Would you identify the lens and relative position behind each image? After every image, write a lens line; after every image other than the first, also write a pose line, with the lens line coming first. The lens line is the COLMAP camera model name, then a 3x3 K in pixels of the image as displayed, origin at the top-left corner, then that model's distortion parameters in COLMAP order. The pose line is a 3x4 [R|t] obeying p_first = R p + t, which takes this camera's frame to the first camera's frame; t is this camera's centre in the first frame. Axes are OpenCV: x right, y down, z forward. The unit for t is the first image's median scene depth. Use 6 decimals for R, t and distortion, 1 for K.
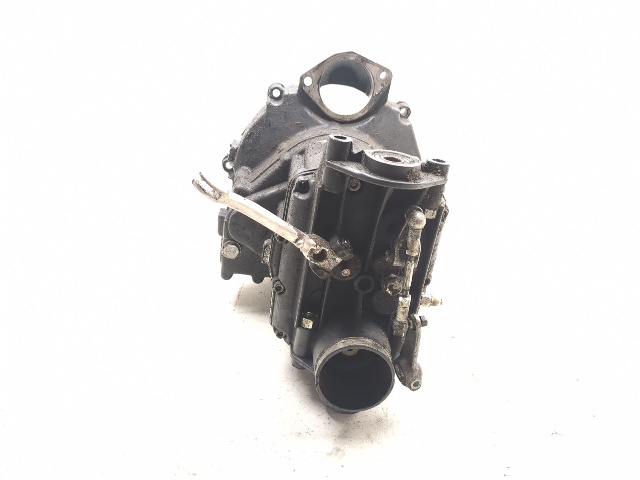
lens RADIAL K [[586.0, 0, 320.0], [0, 586.0, 240.0], [0, 0, 1]] dist [0.007697, -0.002138]
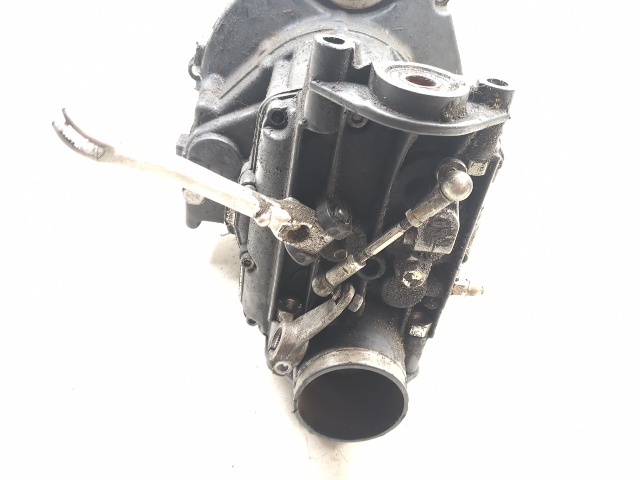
lens RADIAL K [[586.0, 0, 320.0], [0, 586.0, 240.0], [0, 0, 1]] dist [0.007697, -0.002138]
pose [[0.999074, 0.024568, -0.035309, 0.042878], [-0.017821, 0.983493, 0.180065, -0.076882], [0.039150, -0.179269, 0.983021, 0.351753]]
